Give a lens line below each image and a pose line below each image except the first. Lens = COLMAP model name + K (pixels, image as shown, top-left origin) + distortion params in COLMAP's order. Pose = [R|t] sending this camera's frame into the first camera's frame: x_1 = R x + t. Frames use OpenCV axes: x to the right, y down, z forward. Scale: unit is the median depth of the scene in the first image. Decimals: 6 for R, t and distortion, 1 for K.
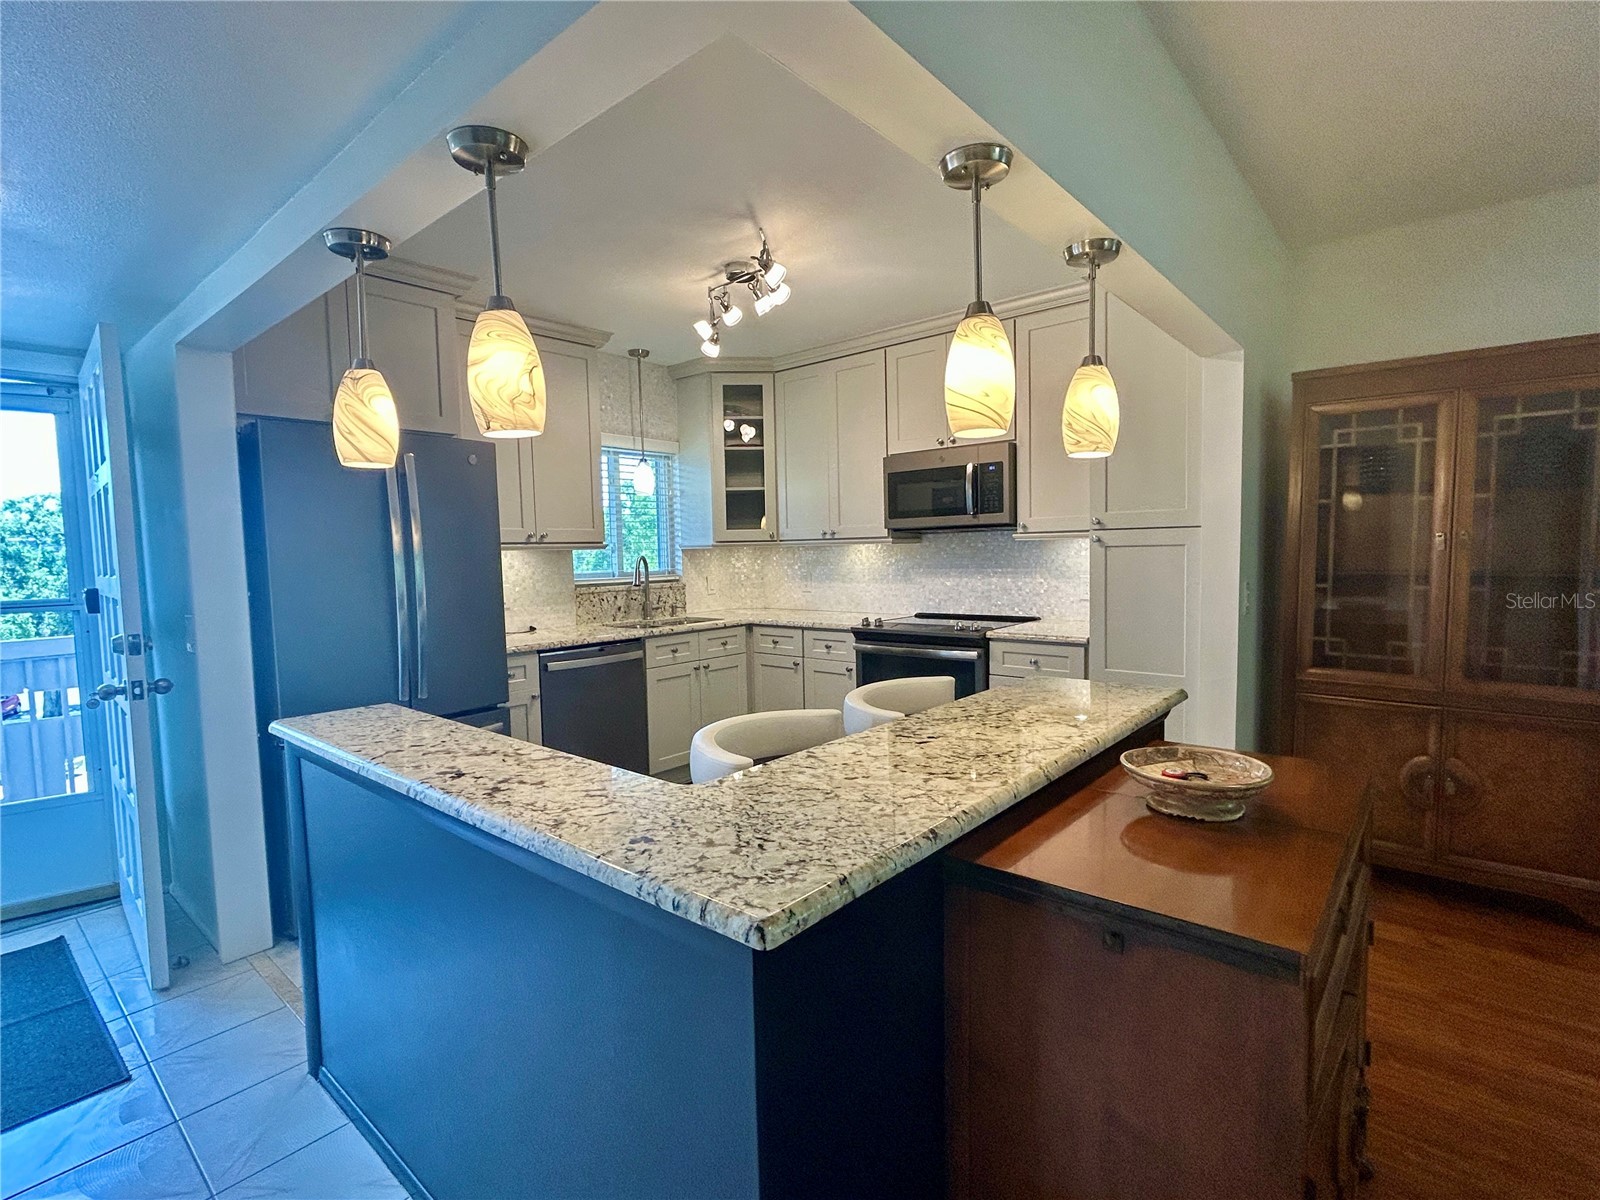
lens RADIAL K [[766.1, 0, 793.9], [0, 766.1, 602.0], [0, 0, 1]] dist [0.003012, 0.002182]
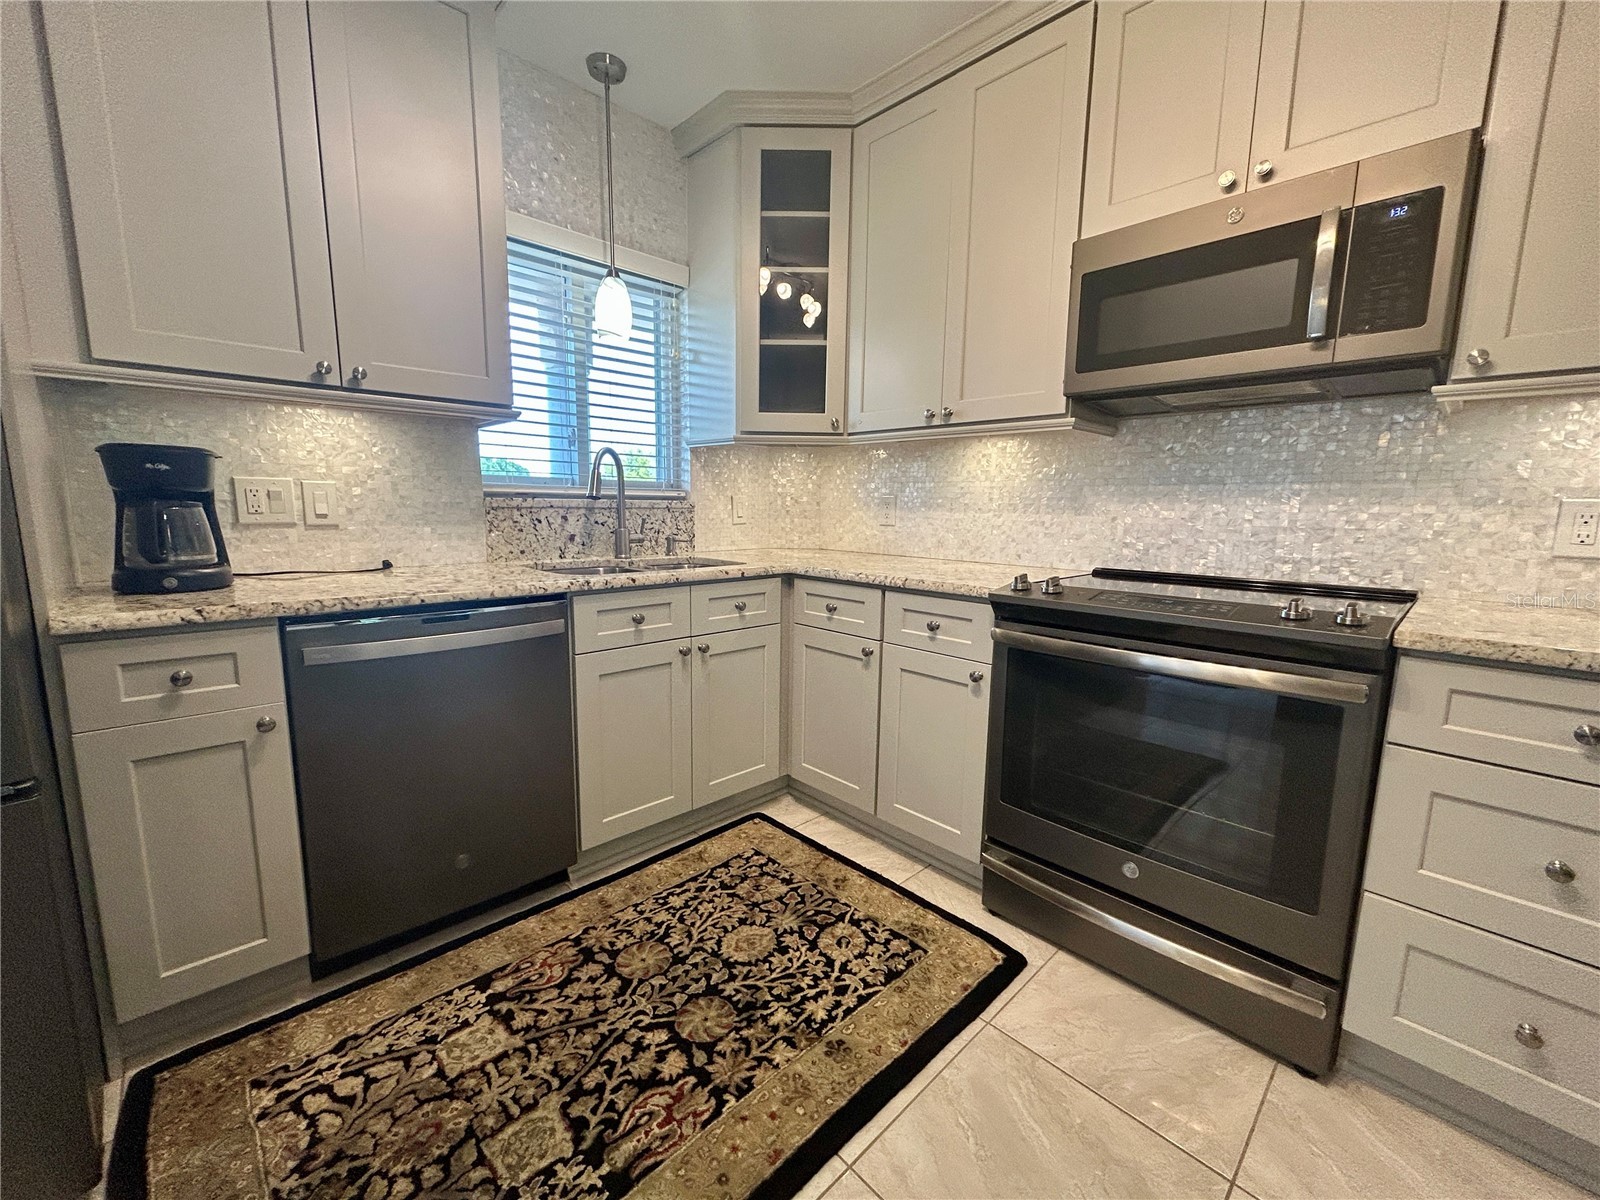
lens RADIAL K [[644.2, 0, 795.7], [0, 644.2, 599.2], [0, 0, 1]] dist [-0.003369, 0.002512]
pose [[0.994775, 0.050007, -0.089006, -0.009118], [-0.042794, 0.995780, 0.081184, 0.008615], [0.092691, -0.076951, 0.992717, 0.548073]]
